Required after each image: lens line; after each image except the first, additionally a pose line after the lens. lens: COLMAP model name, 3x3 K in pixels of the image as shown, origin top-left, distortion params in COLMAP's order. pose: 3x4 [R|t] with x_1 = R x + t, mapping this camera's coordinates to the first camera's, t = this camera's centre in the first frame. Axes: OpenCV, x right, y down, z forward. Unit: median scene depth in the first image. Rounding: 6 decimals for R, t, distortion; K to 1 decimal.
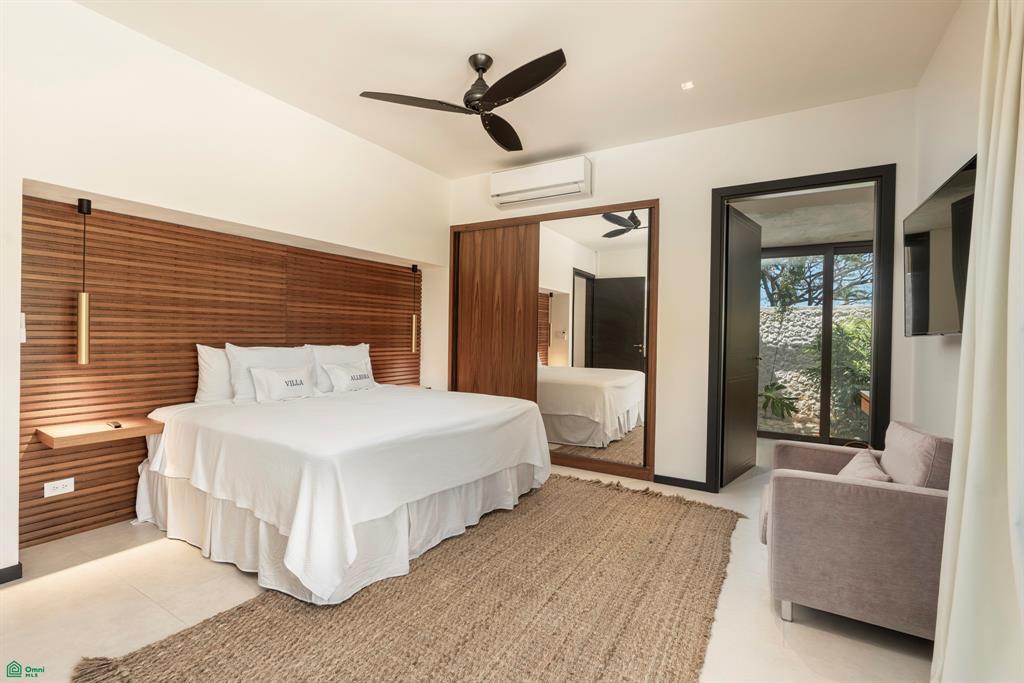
lens RADIAL K [[462.7, 0, 514.0], [0, 462.7, 340.2], [0, 0, 1]] dist [-0.048697, 0.044917]
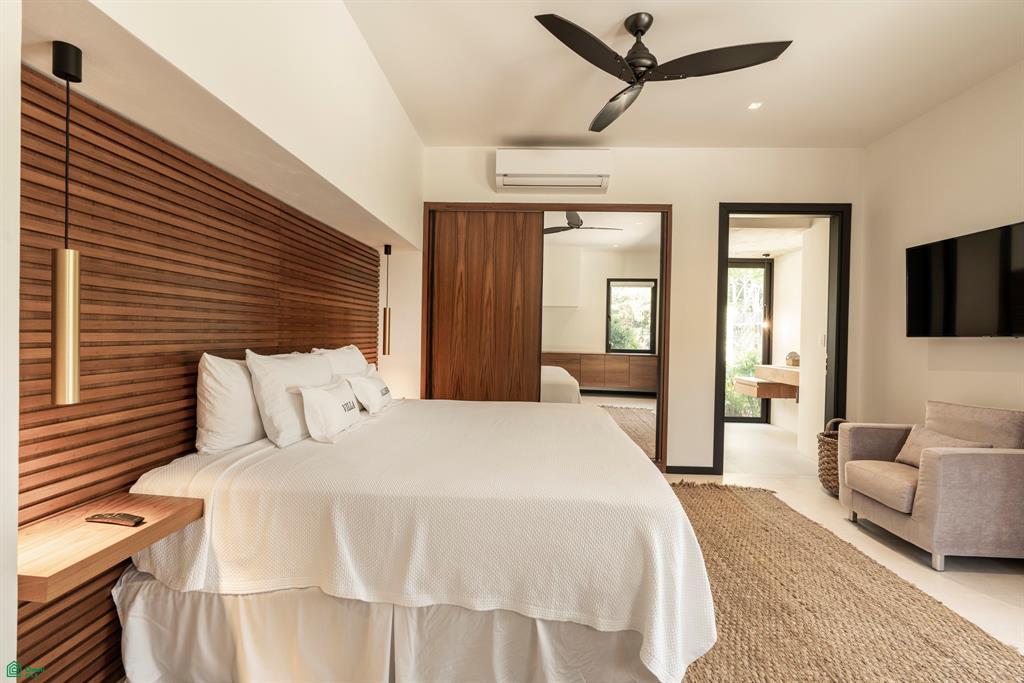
lens RADIAL K [[458.7, 0, 510.7], [0, 458.7, 339.0], [0, 0, 1]] dist [-0.010292, 0.006998]
pose [[0.877693, -0.006719, 0.479176, -0.445029], [0.001257, 0.999931, 0.011718, -0.010587], [-0.479222, -0.009683, 0.877640, 0.217103]]
